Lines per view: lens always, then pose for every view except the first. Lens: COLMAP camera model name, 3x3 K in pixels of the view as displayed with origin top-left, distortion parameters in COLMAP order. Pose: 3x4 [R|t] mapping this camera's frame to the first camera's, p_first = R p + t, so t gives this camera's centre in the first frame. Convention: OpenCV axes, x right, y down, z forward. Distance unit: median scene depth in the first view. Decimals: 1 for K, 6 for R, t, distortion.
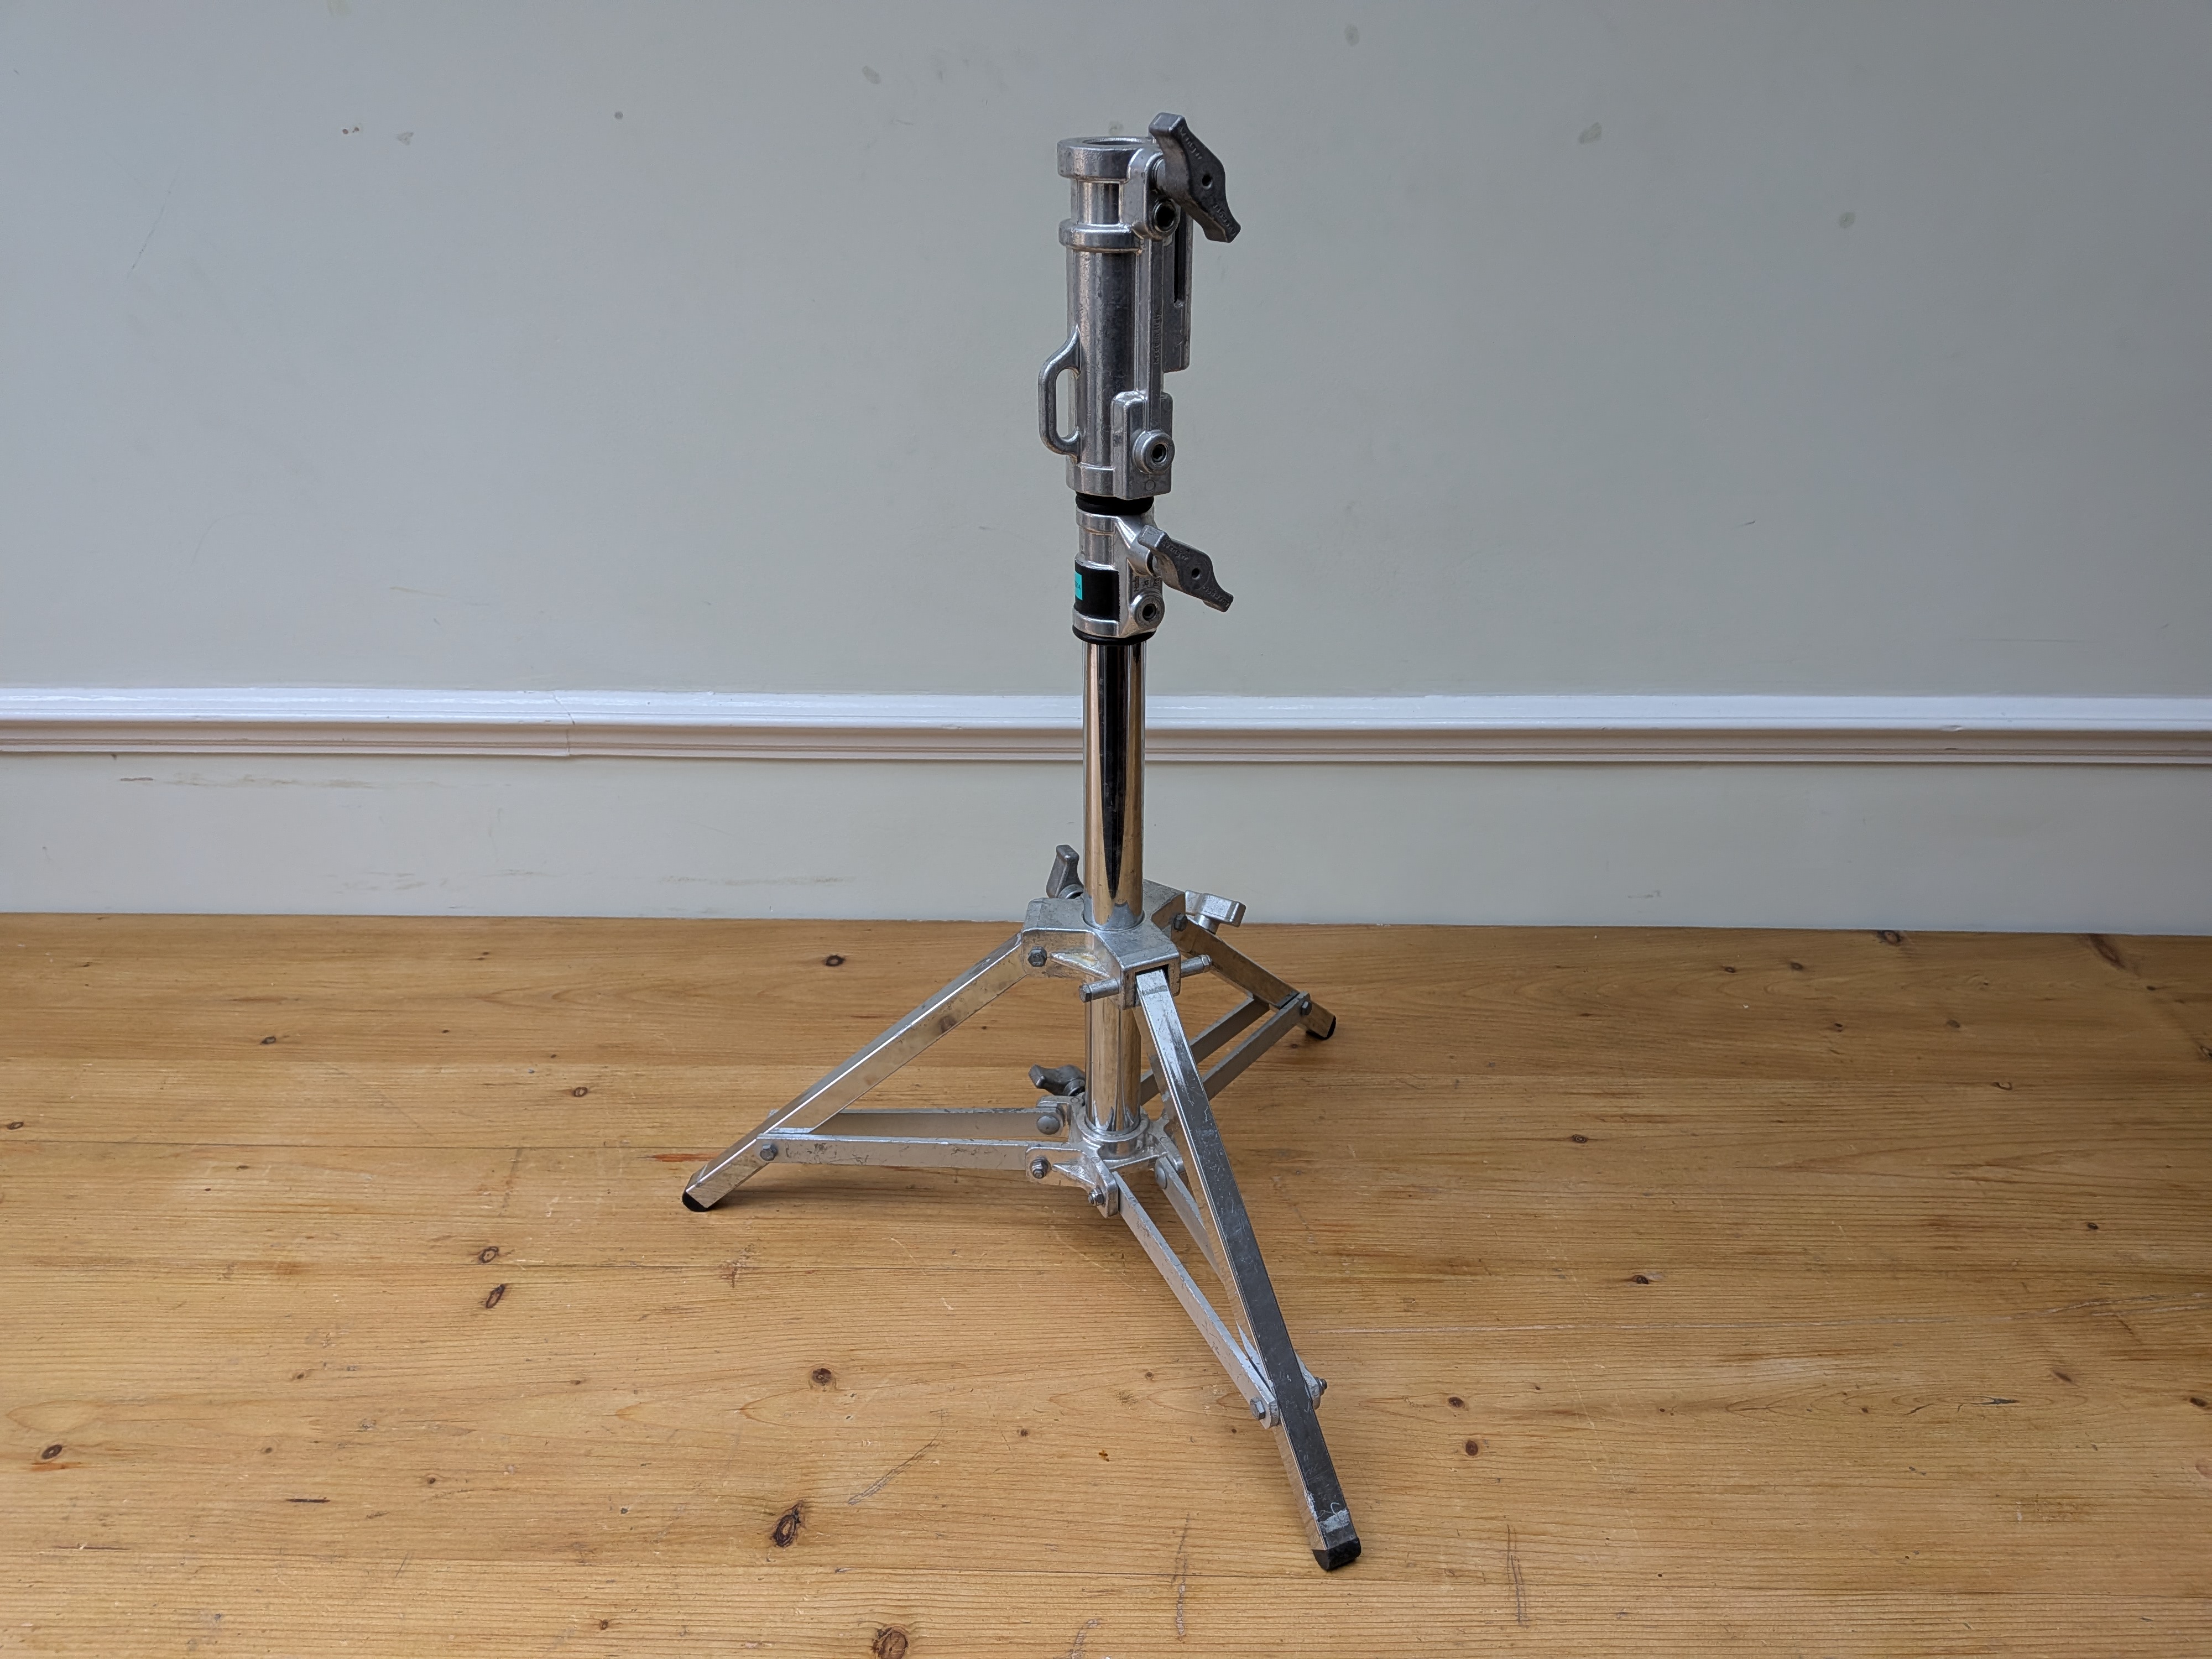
lens RADIAL K [[1544.9, 0, 1104.9], [0, 1544.9, 844.9], [0, 0, 1]] dist [0.027927, -0.048963]
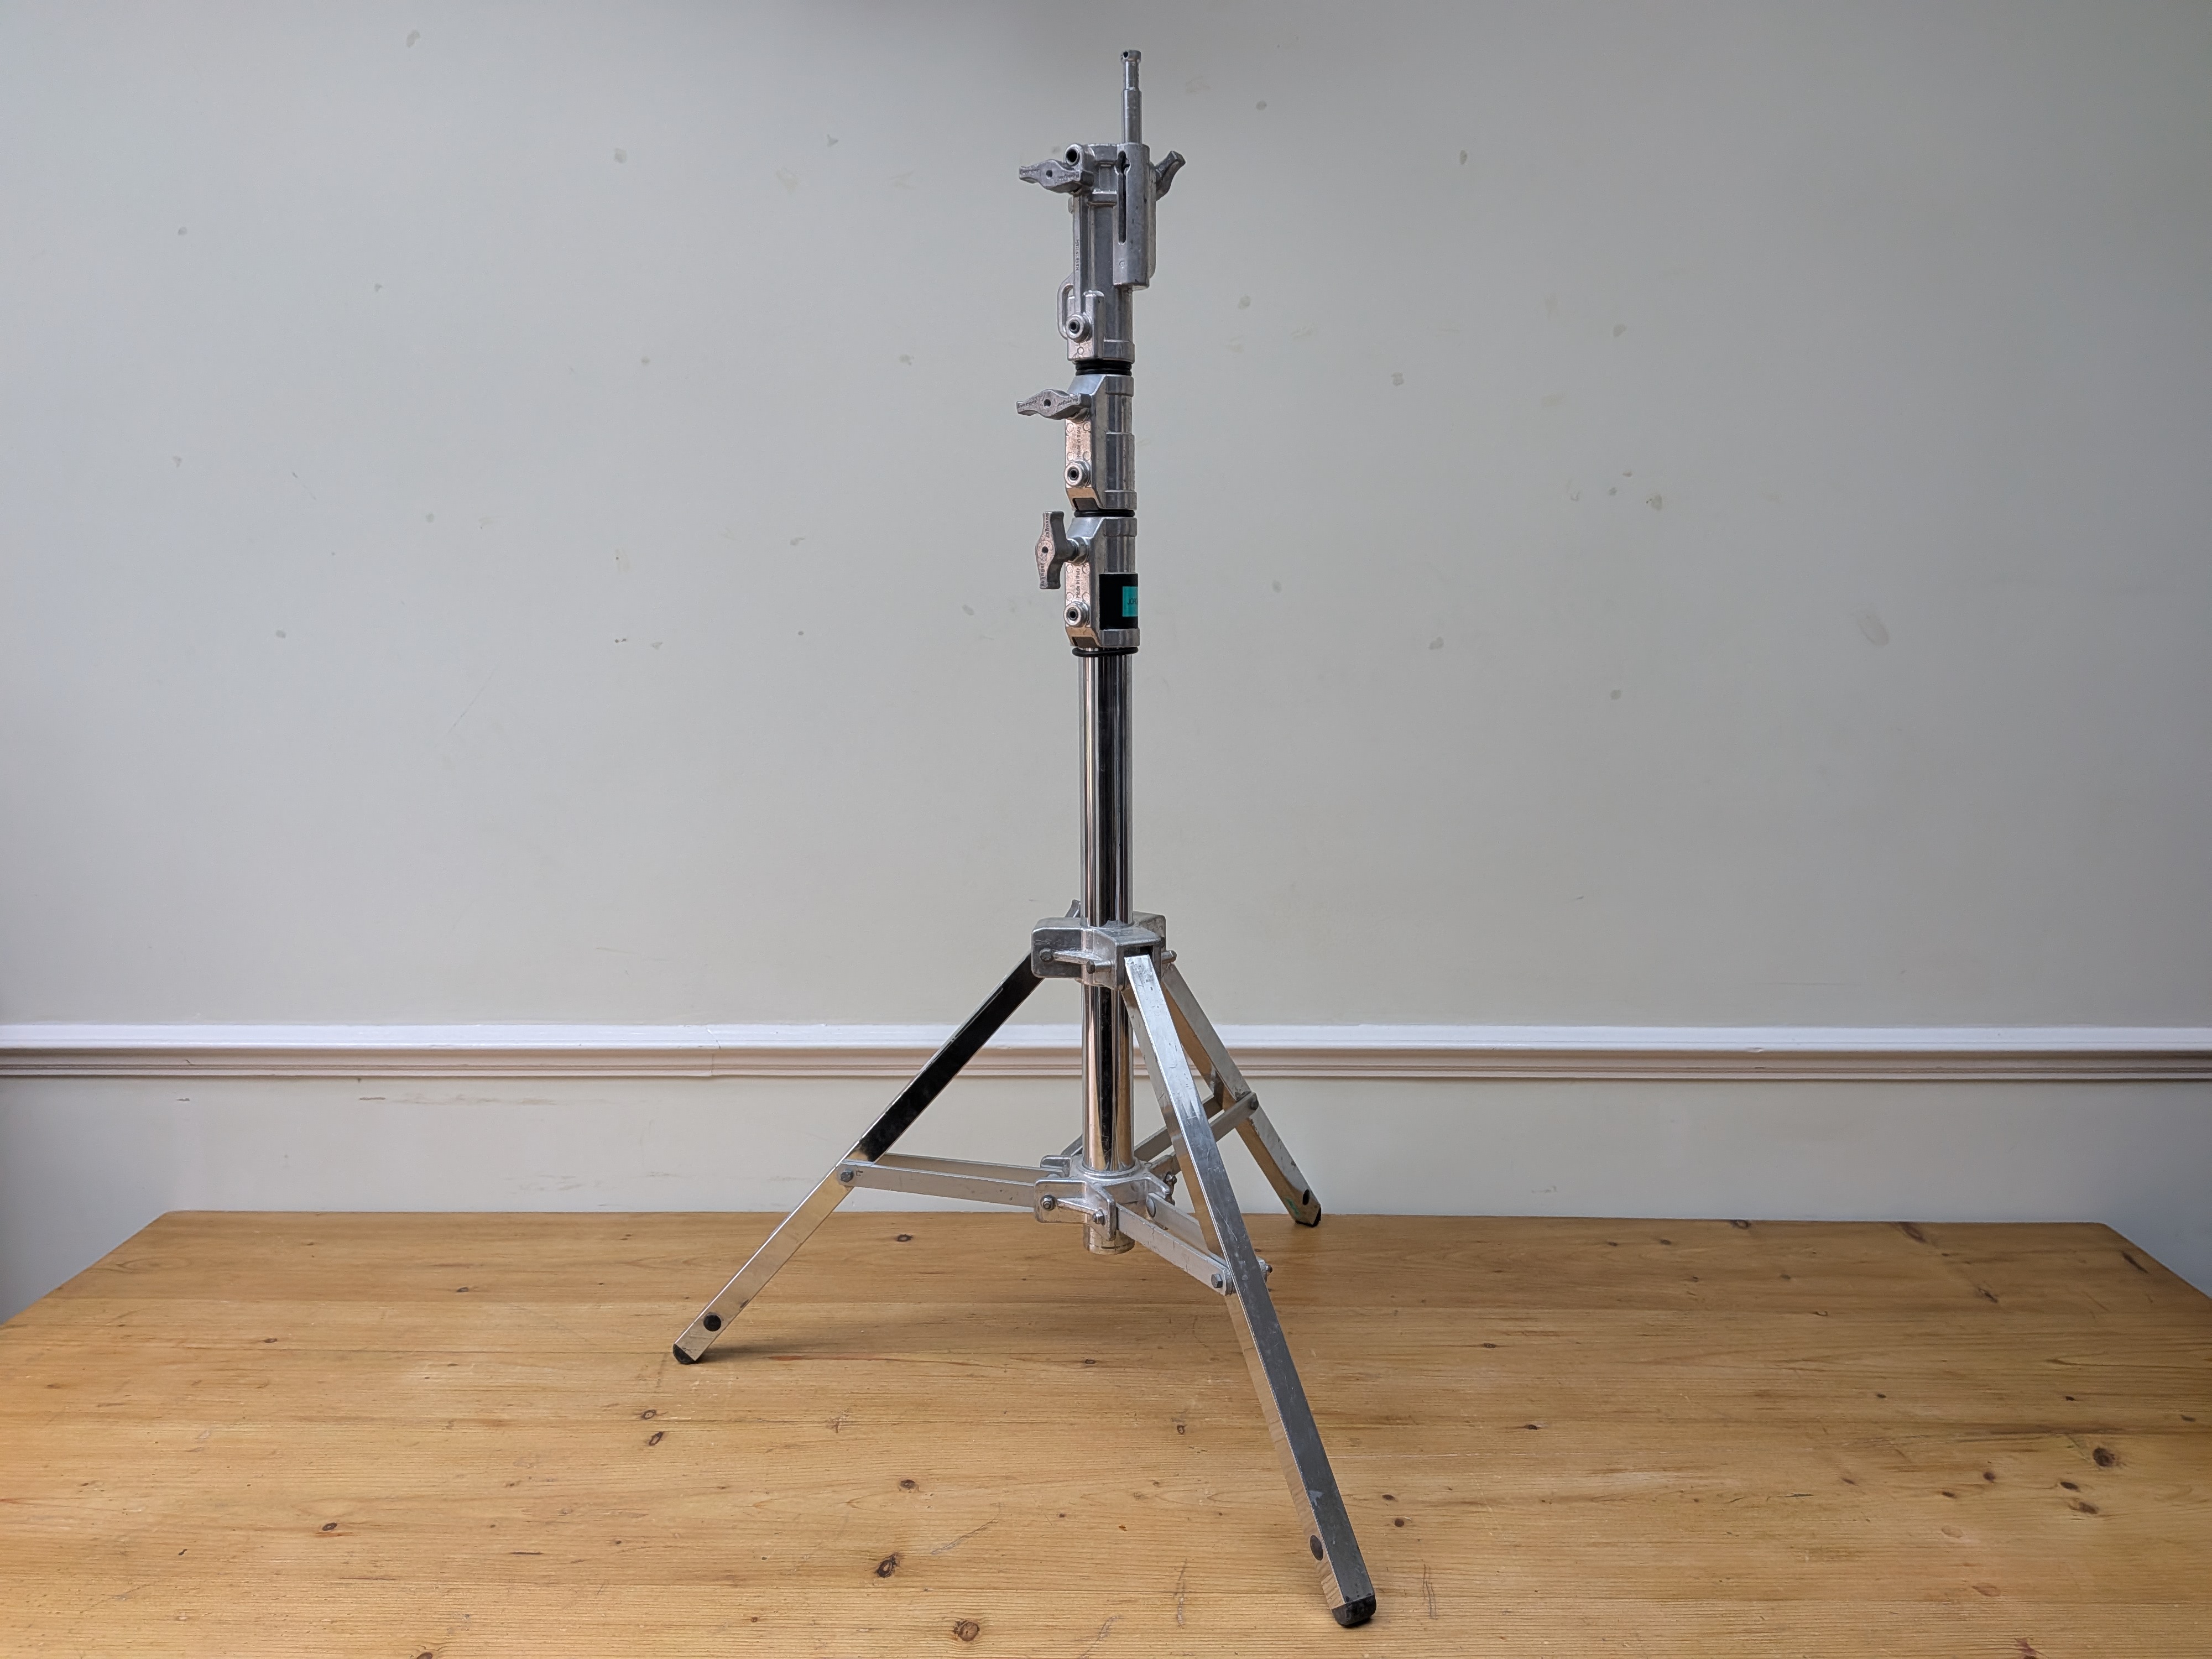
lens RADIAL K [[1544.9, 0, 1104.9], [0, 1544.9, 844.9], [0, 0, 1]] dist [0.027927, -0.048963]
pose [[0.999997, -0.000720, -0.002438, -0.010540], [-0.000115, 0.945236, -0.326388, 0.240919], [0.002539, 0.326387, 0.945233, -0.393605]]
